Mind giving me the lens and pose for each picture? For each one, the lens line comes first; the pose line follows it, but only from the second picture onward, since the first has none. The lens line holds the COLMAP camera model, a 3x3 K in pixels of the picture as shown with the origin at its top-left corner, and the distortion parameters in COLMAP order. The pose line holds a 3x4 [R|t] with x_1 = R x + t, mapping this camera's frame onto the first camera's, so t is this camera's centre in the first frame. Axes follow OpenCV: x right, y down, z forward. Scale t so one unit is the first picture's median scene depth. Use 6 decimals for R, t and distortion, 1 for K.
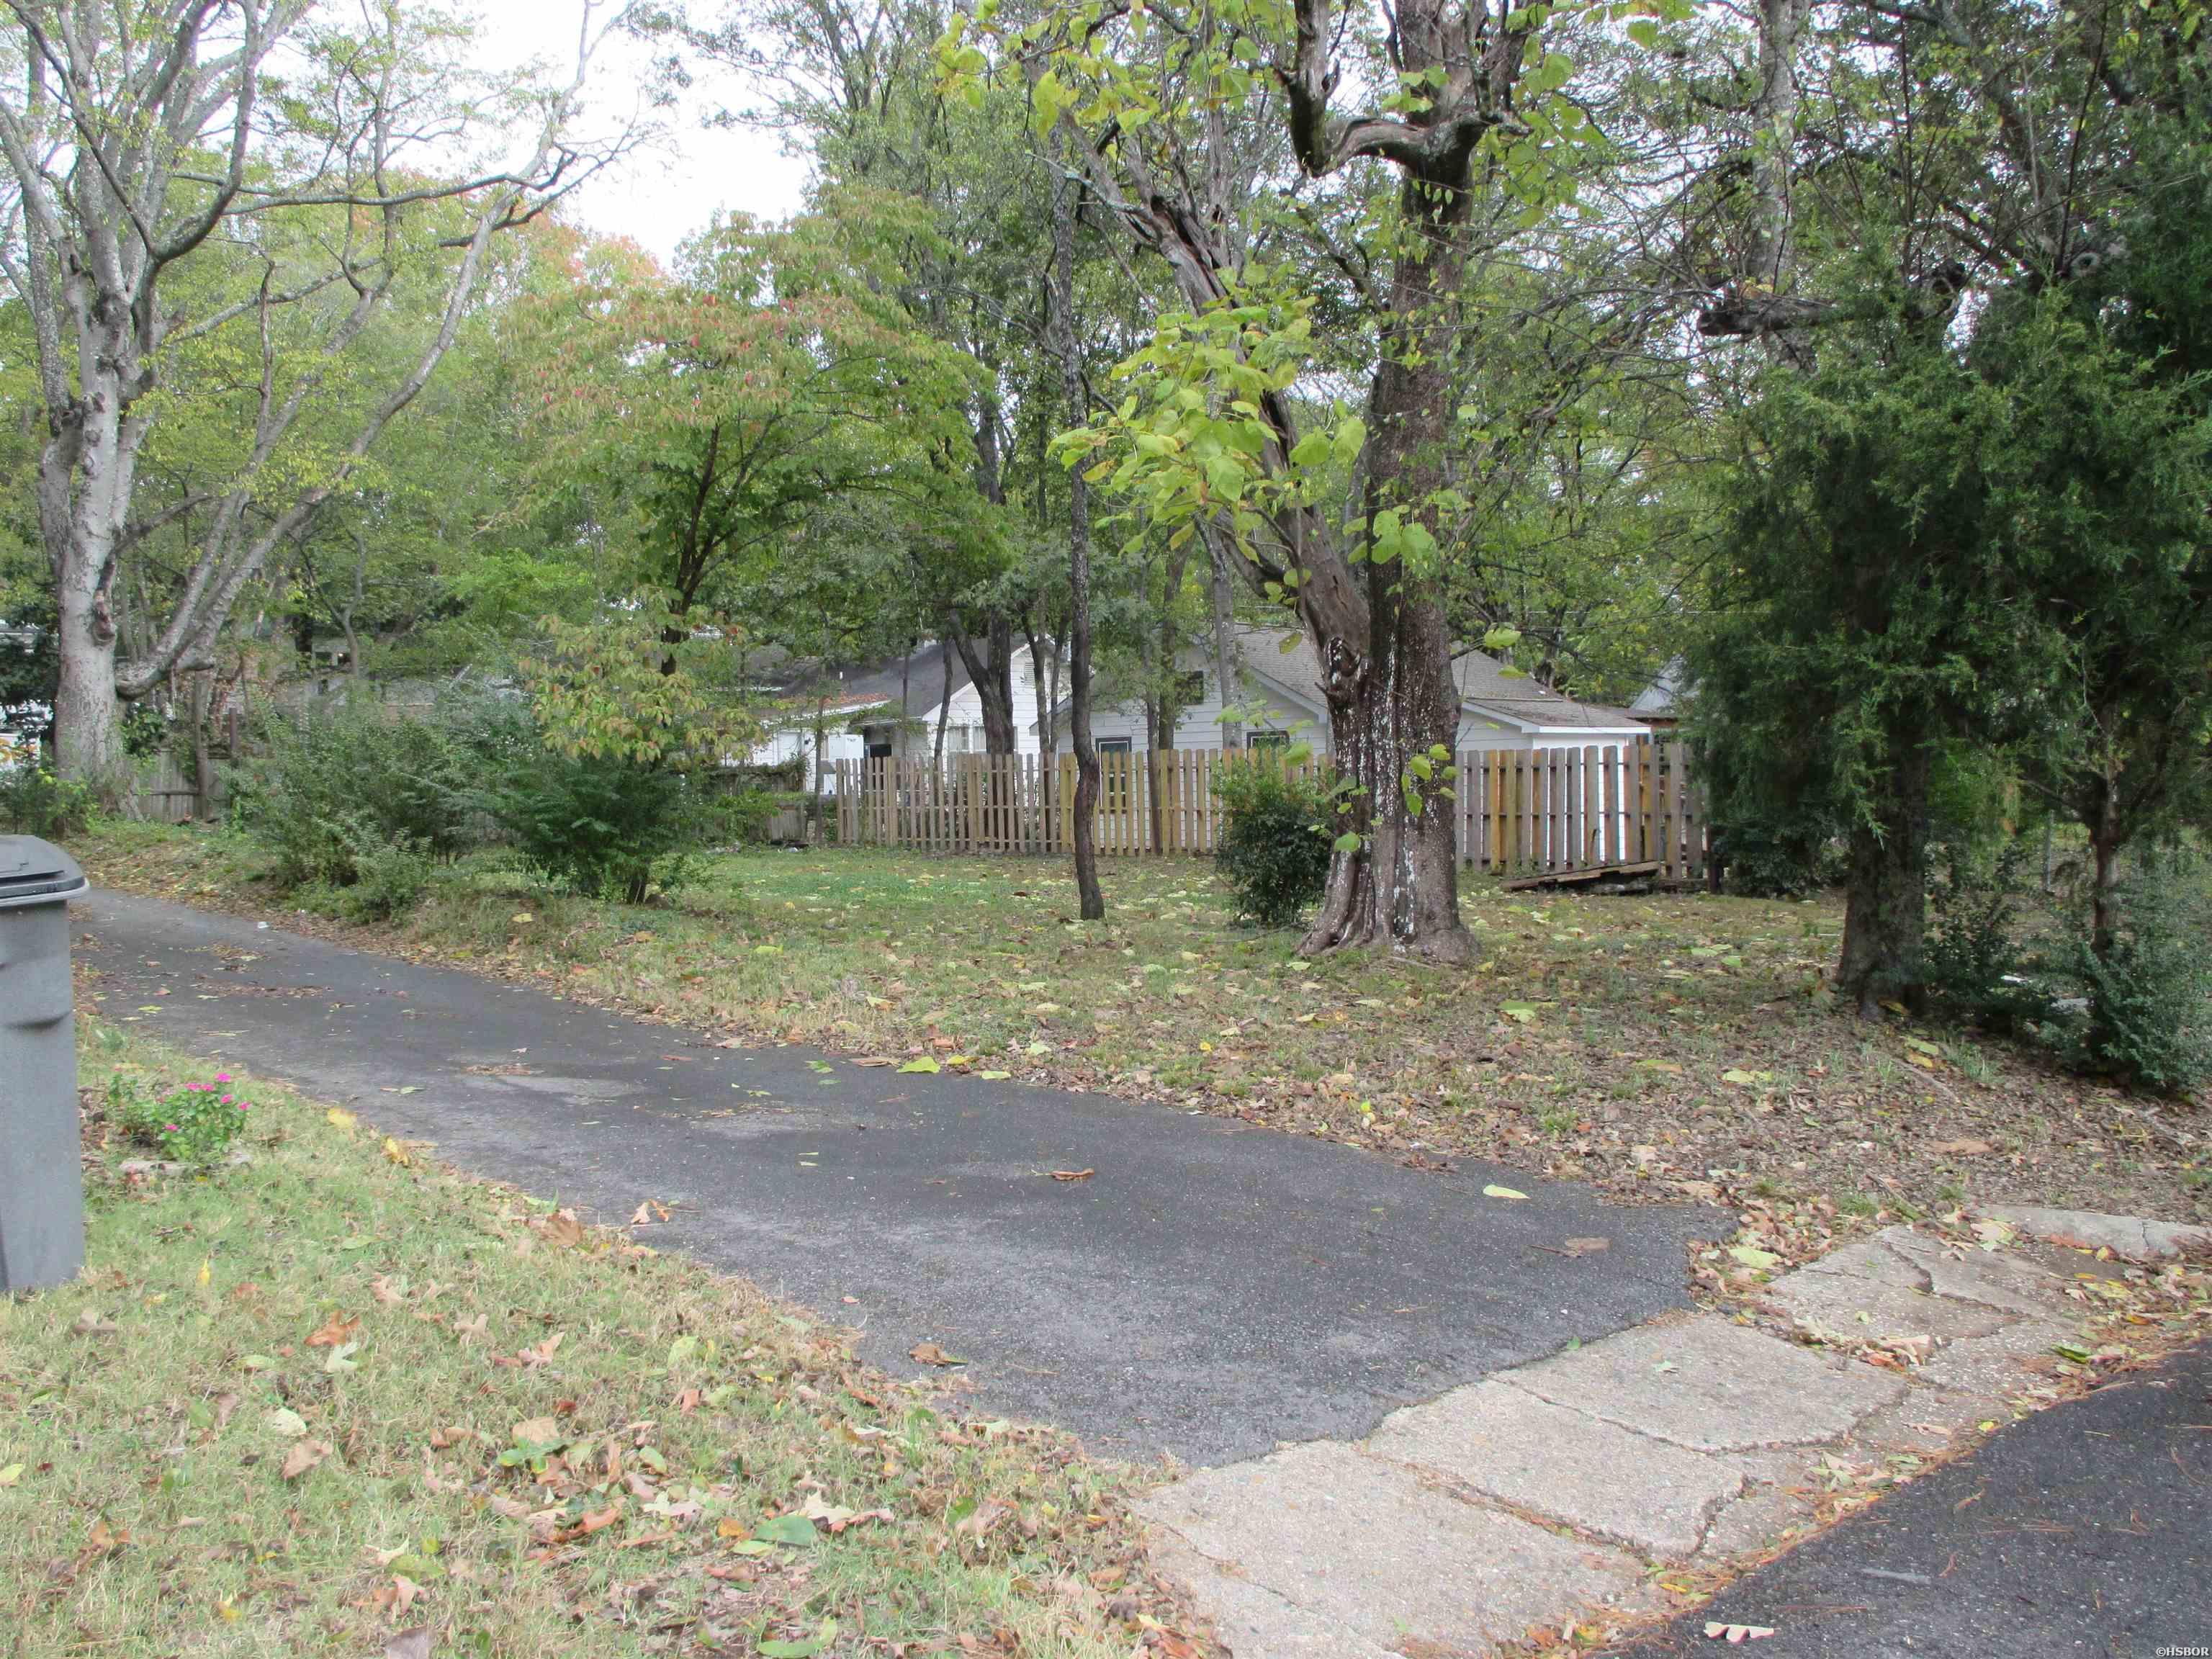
lens RADIAL K [[1896.7, 0, 1105.3], [0, 1896.7, 752.4], [0, 0, 1]] dist [-0.003640, 0.022483]
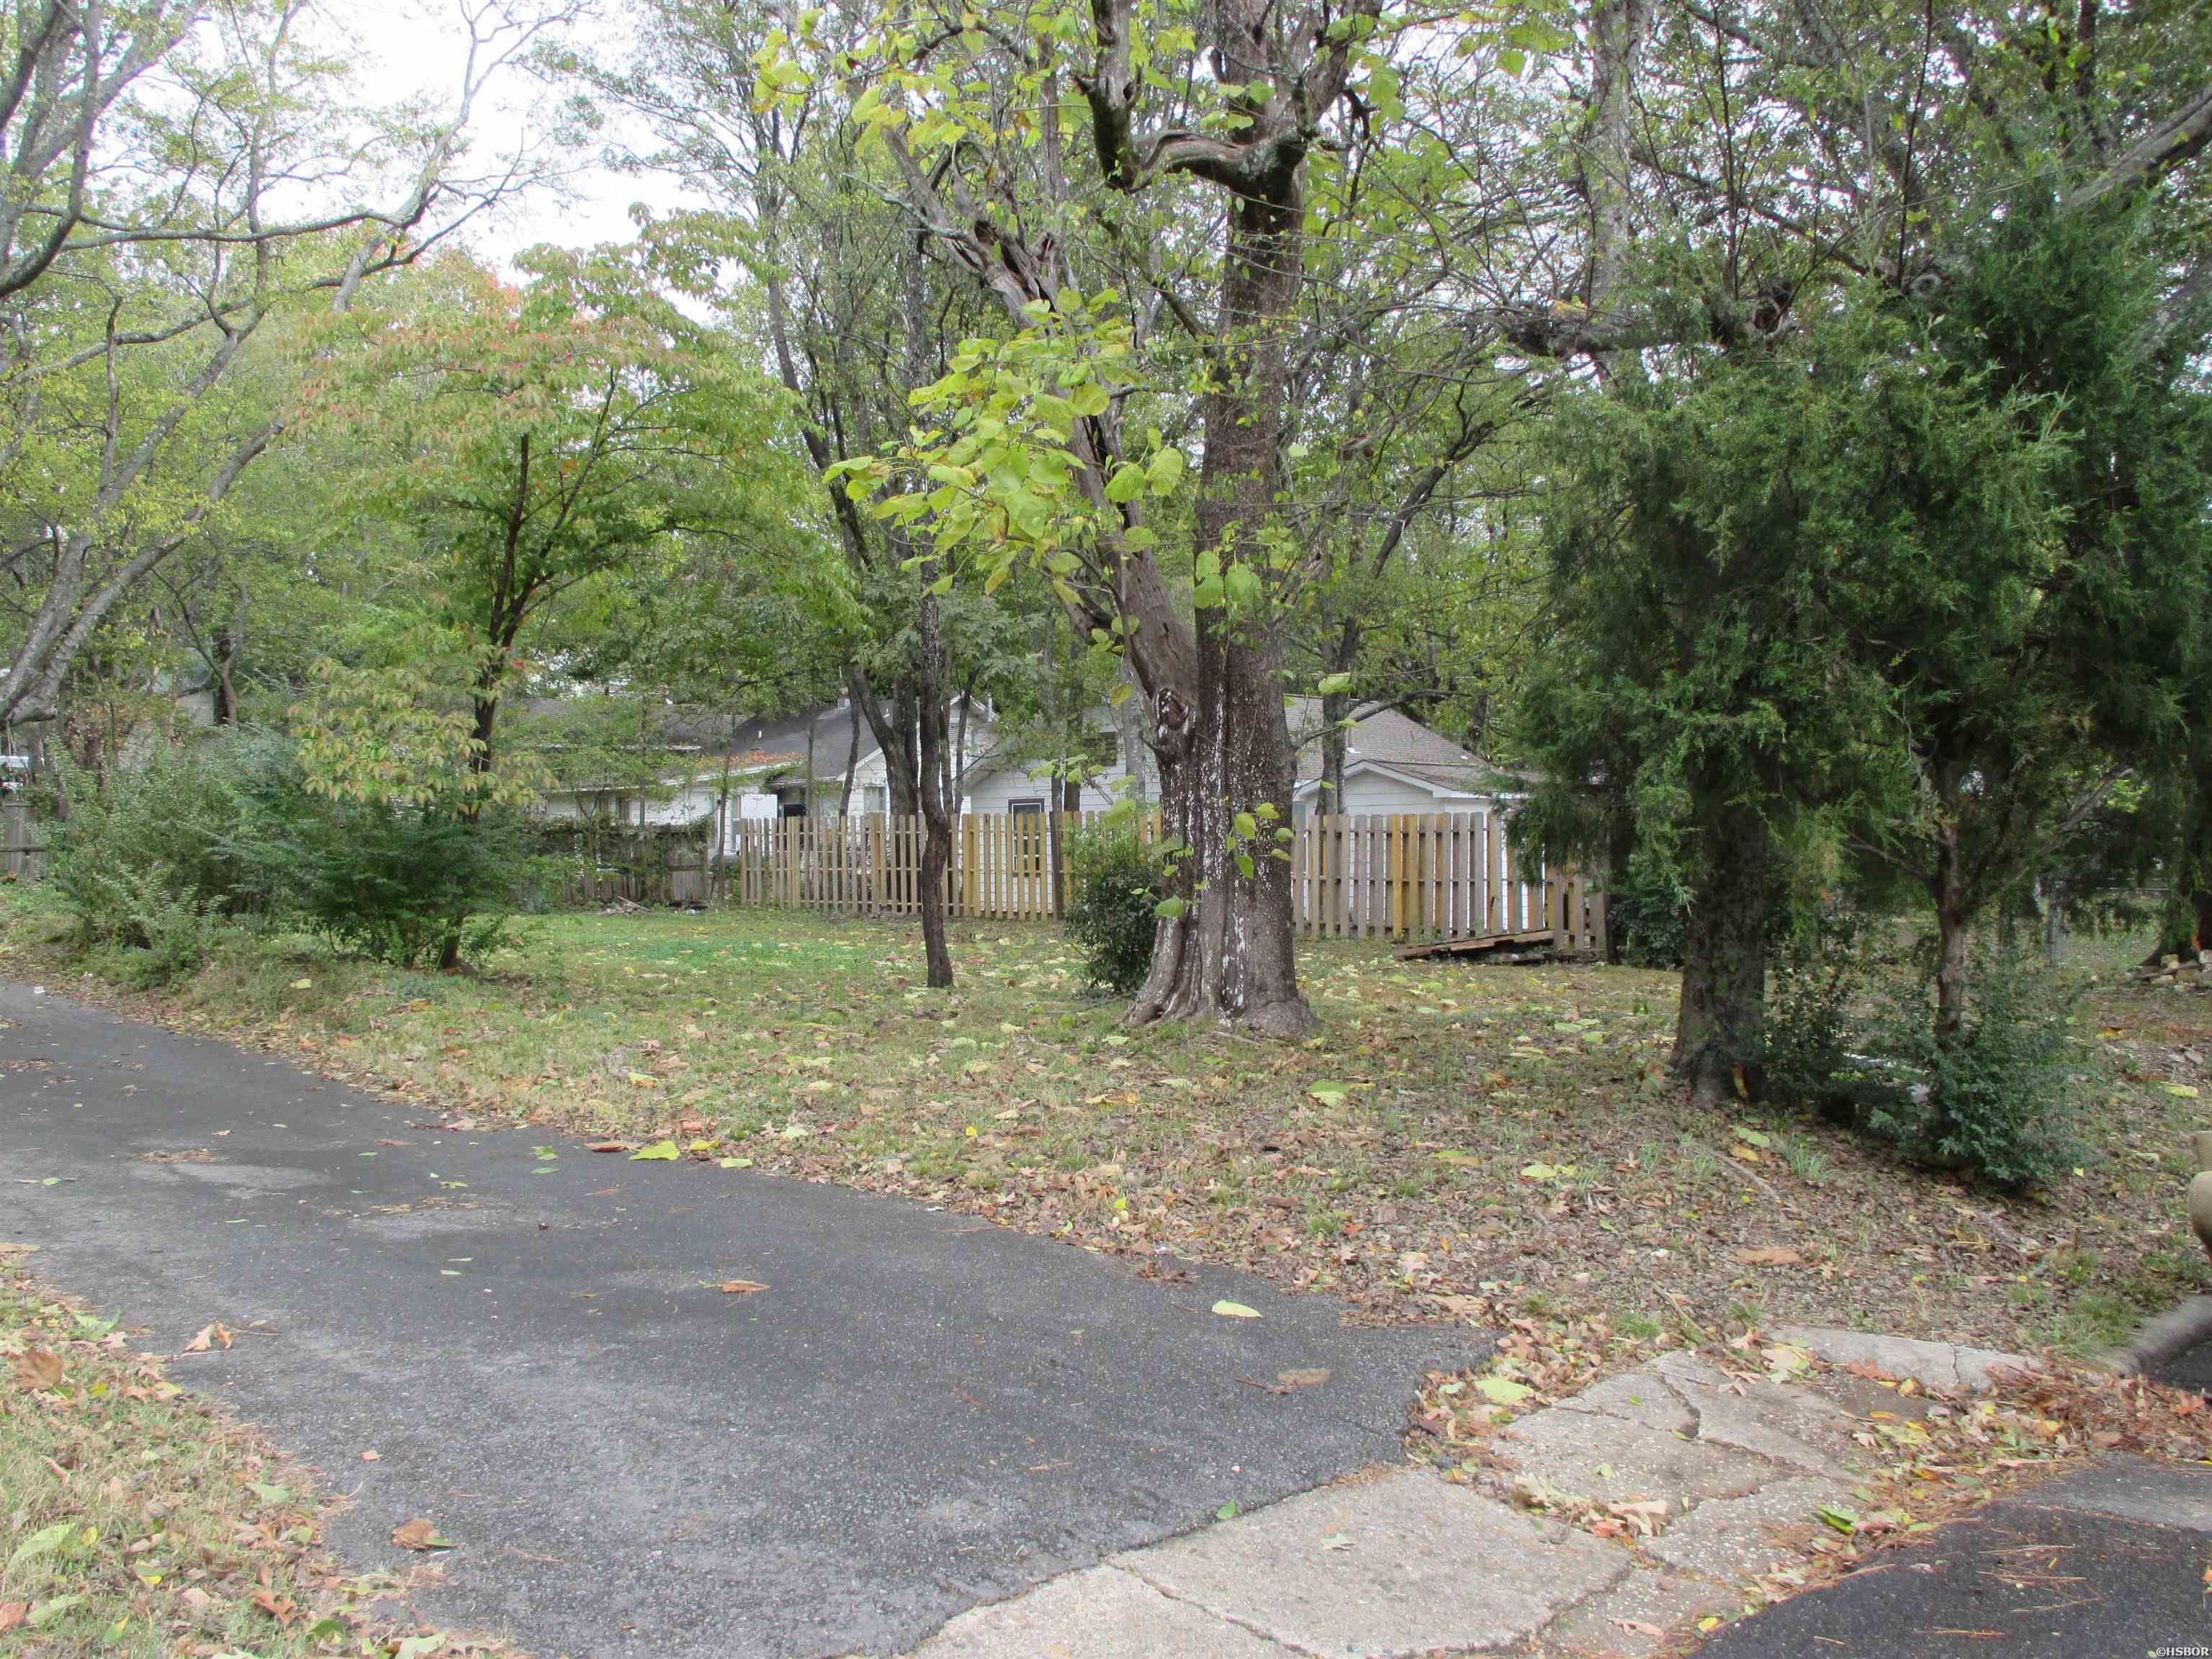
lens RADIAL K [[1883.6, 0, 1103.9], [0, 1883.6, 747.2], [0, 0, 1]] dist [0.011982, 0.008982]
pose [[0.999820, 0.008202, 0.017098, 0.098138], [-0.007558, 0.999270, -0.037437, 0.004580], [-0.017392, 0.037301, 0.999153, 0.091290]]
